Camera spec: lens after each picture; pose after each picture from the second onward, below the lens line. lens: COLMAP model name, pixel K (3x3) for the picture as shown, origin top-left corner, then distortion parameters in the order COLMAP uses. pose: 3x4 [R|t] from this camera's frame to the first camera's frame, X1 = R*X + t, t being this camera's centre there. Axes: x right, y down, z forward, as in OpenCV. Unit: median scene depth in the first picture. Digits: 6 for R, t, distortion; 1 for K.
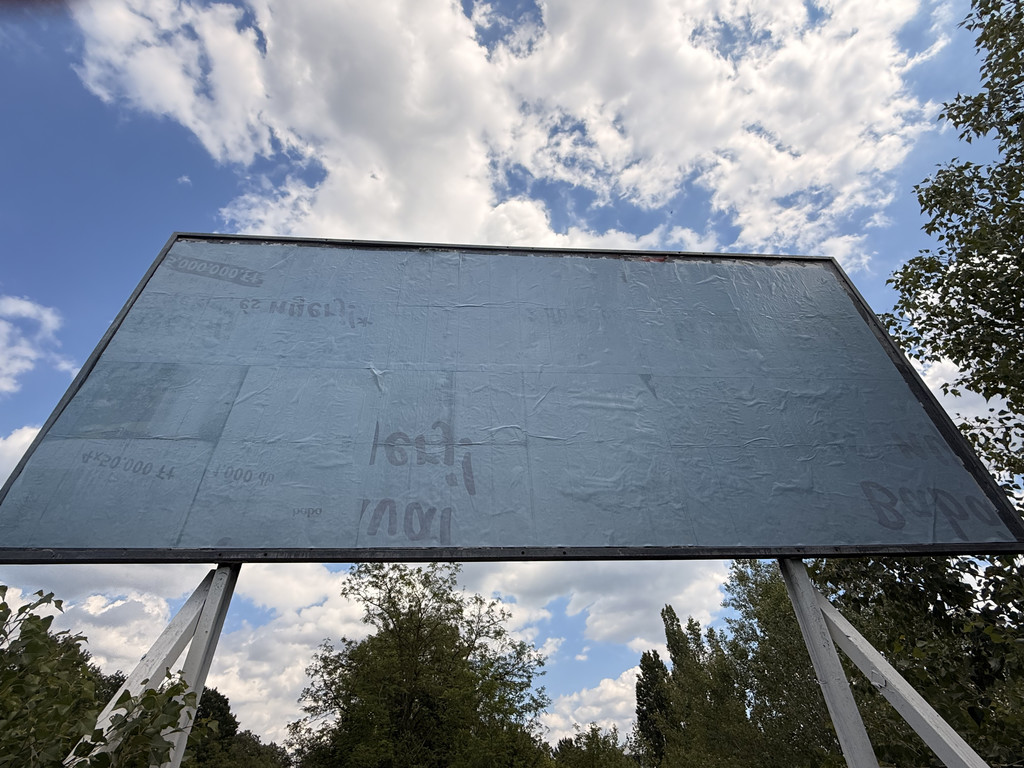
lens RADIAL K [[511.8, 0, 510.8], [0, 511.8, 385.8], [0, 0, 1]] dist [0.004757, -0.001487]
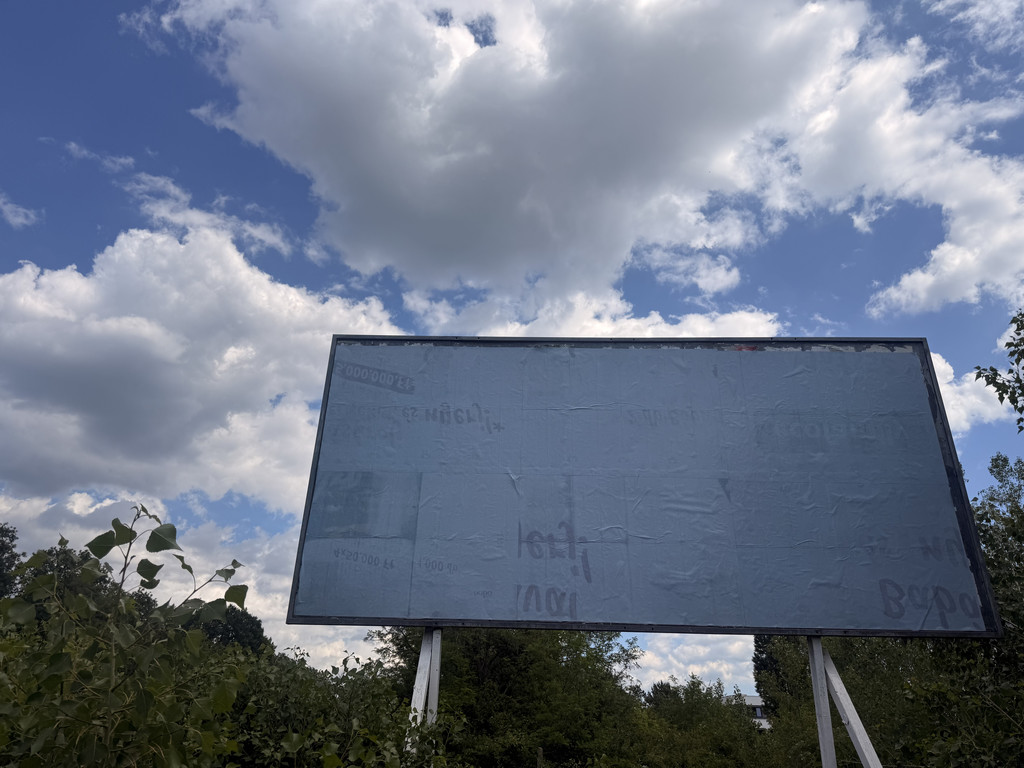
lens RADIAL K [[746.7, 0, 503.7], [0, 746.7, 374.6], [0, 0, 1]] dist [0.069429, -0.093602]
pose [[0.993067, 0.009020, -0.117202, -0.064716], [0.017858, 0.973902, 0.226265, -0.756314], [0.116184, -0.226790, 0.966989, -0.855698]]
